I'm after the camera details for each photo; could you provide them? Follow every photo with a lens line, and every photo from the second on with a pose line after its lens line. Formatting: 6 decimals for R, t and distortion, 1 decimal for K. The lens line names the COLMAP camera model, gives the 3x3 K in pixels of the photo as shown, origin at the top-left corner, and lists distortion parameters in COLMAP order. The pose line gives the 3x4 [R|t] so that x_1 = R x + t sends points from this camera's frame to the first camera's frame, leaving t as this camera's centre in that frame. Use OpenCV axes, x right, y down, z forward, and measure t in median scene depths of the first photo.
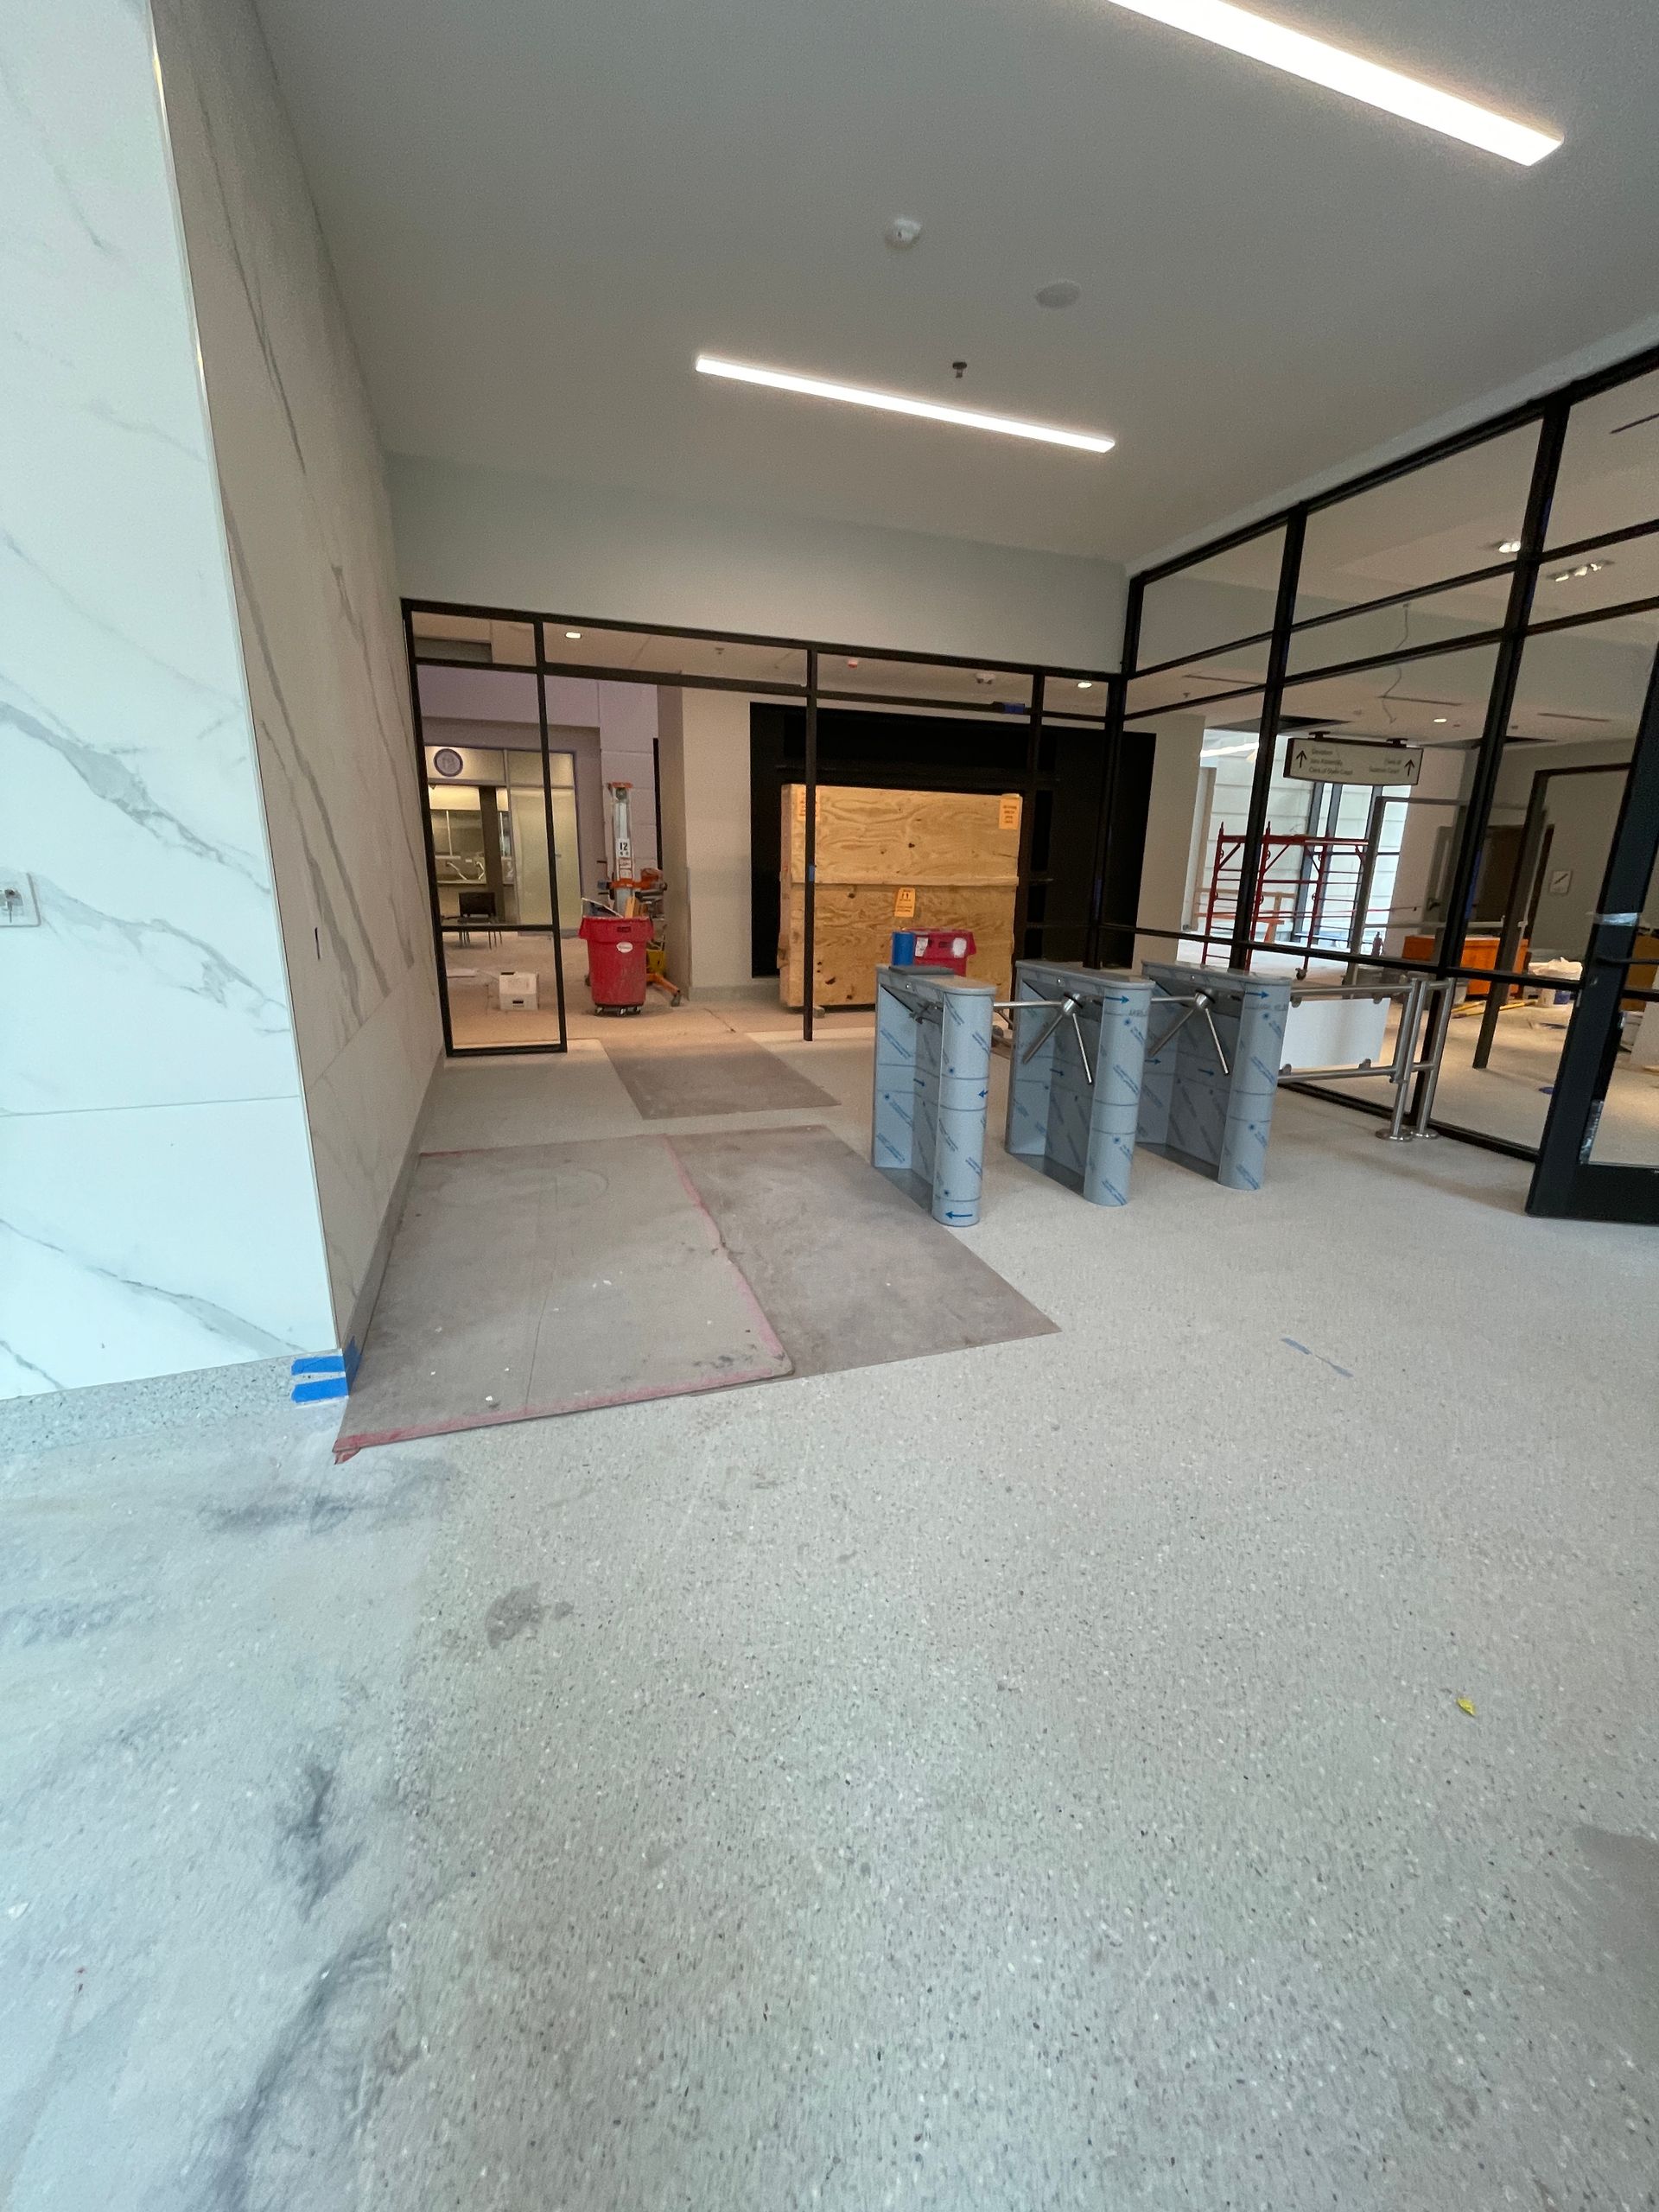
lens RADIAL K [[896.7, 0, 833.2], [0, 896.7, 1110.6], [0, 0, 1]] dist [-0.003772, 0.000049]
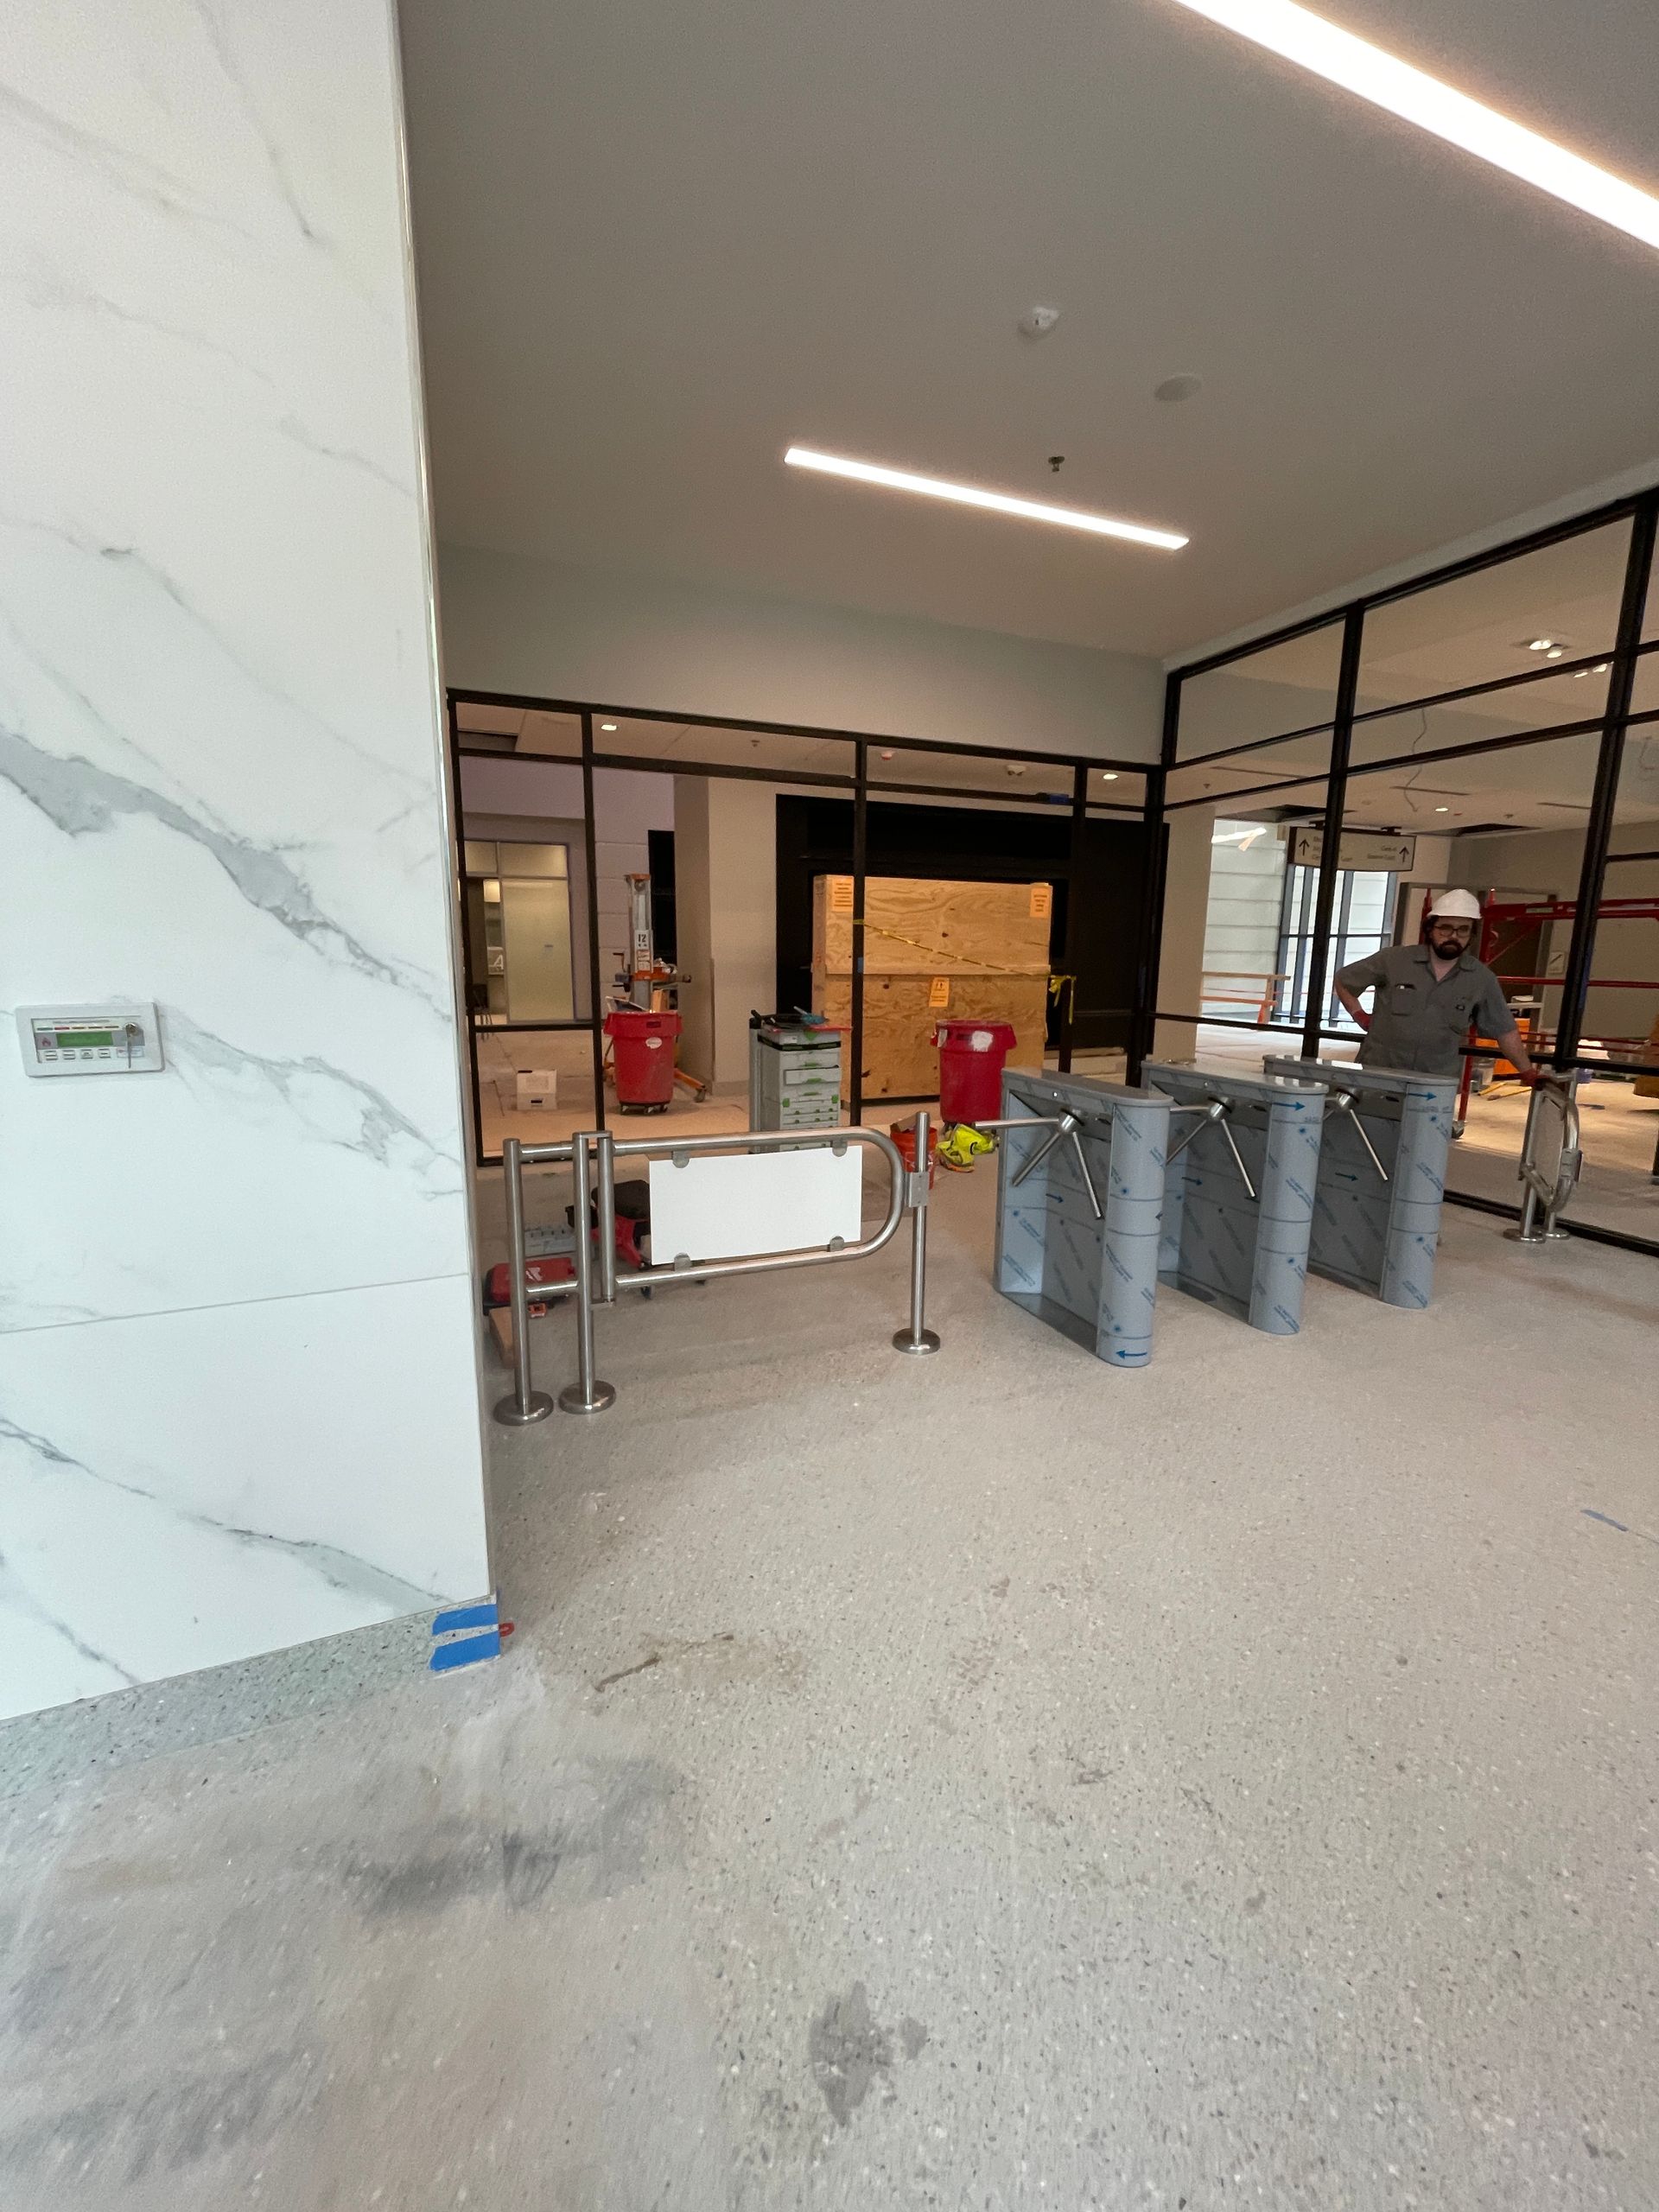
lens RADIAL K [[897.9, 0, 835.5], [0, 897.9, 1108.1], [0, 0, 1]] dist [-0.001982, -0.000711]
pose [[0.998887, -0.017732, 0.043705, -0.157511], [0.021699, 0.995519, -0.092038, -0.041479], [-0.041877, 0.092884, 0.994796, 0.099472]]
